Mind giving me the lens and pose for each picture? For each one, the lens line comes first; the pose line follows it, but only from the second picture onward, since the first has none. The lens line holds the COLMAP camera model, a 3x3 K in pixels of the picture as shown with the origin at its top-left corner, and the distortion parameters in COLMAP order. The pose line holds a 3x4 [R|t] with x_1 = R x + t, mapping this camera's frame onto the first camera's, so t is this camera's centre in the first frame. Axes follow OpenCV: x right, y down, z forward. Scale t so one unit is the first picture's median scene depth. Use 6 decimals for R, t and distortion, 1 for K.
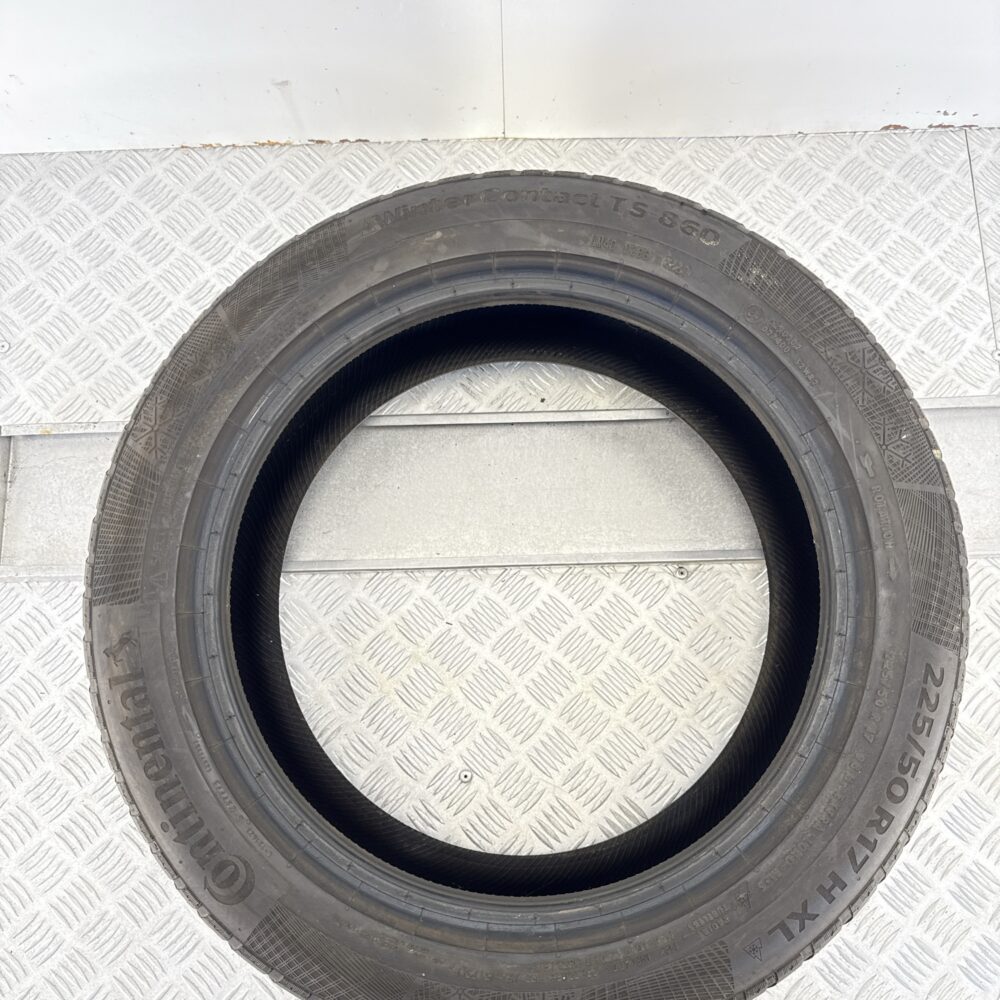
lens RADIAL K [[932.4, 0, 503.3], [0, 932.4, 516.4], [0, 0, 1]] dist [0.007087, 0.000000]
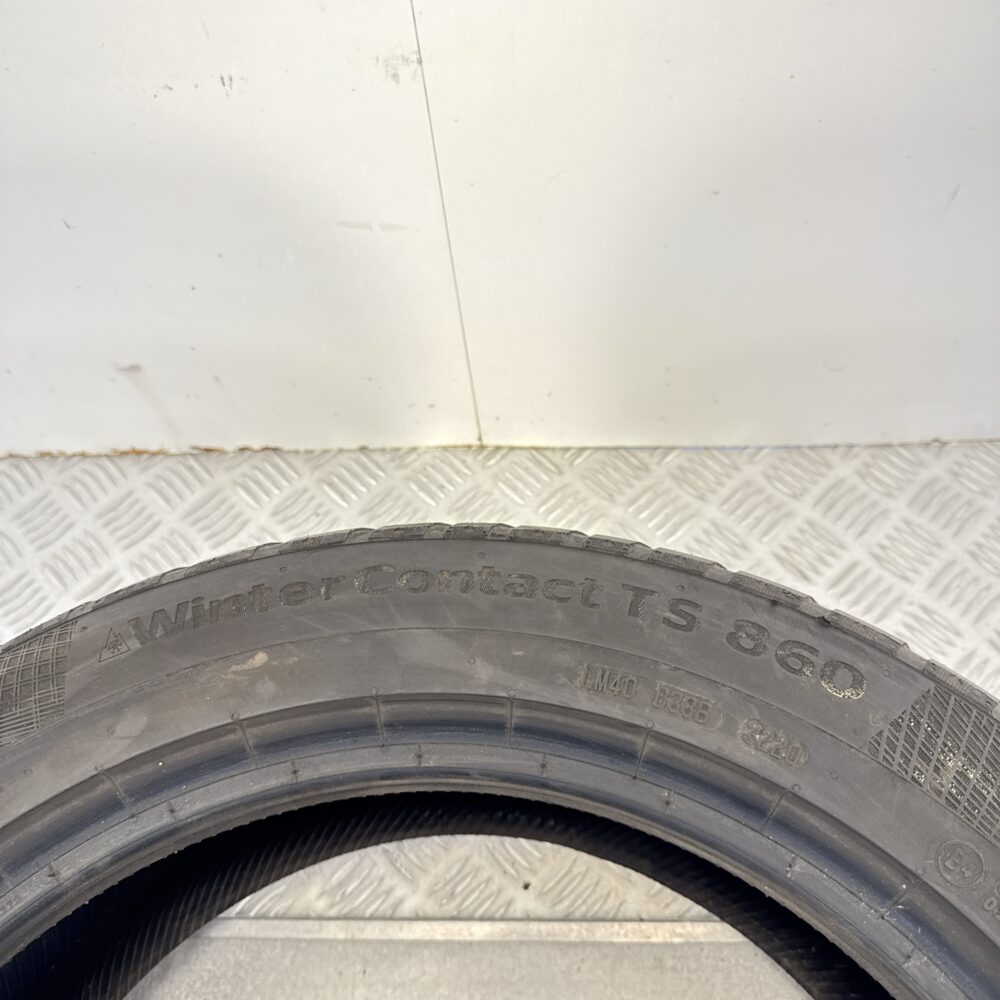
lens RADIAL K [[932.4, 0, 505.3], [0, 932.4, 494.1], [0, 0, 1]] dist [0.007087, 0.000000]
pose [[0.998151, 0.007597, -0.060309, 0.083047], [-0.025432, 0.953342, -0.300820, -0.240239], [0.055210, 0.301797, 0.951772, 0.523500]]
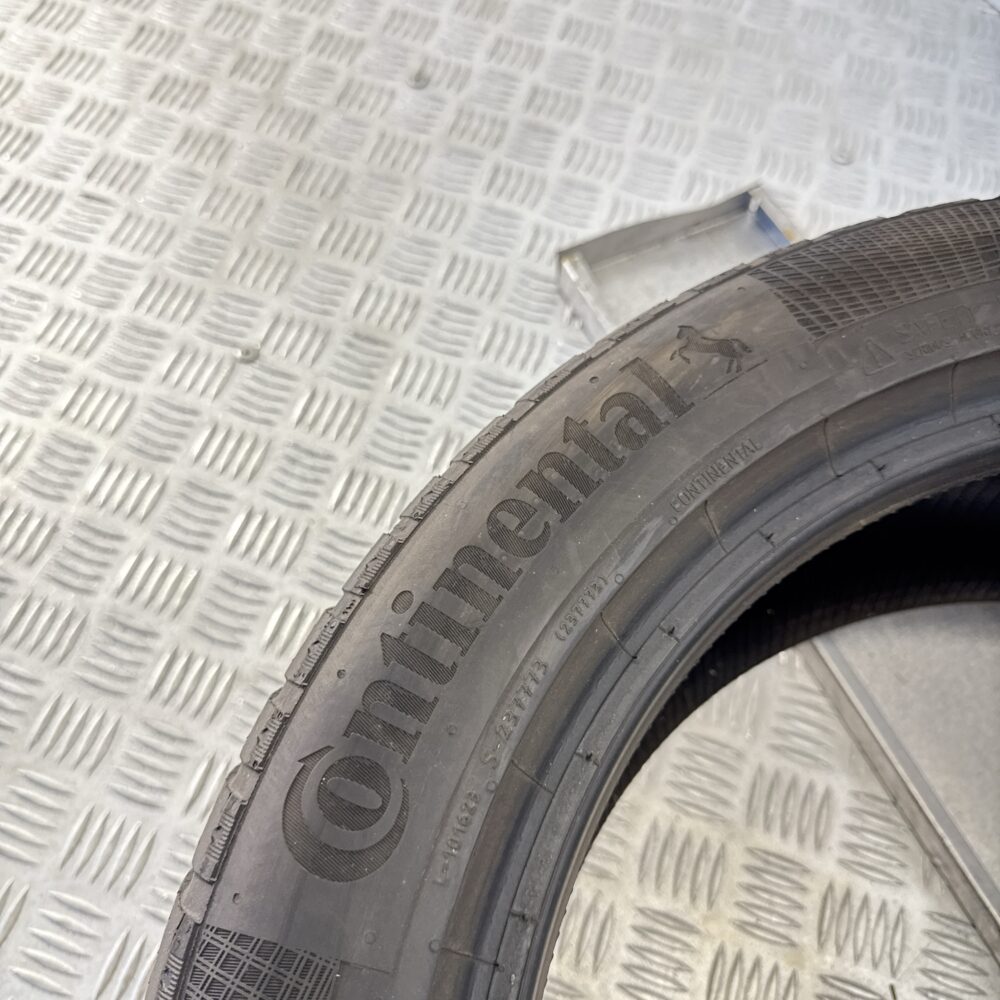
lens RADIAL K [[932.4, 0, 491.0], [0, 932.4, 500.7], [0, 0, 1]] dist [0.007087, 0.000000]
pose [[0.422003, 0.803679, -0.419540, -0.190009], [-0.894103, 0.445498, -0.045948, 0.269541], [0.149976, 0.394502, 0.906573, 0.558868]]
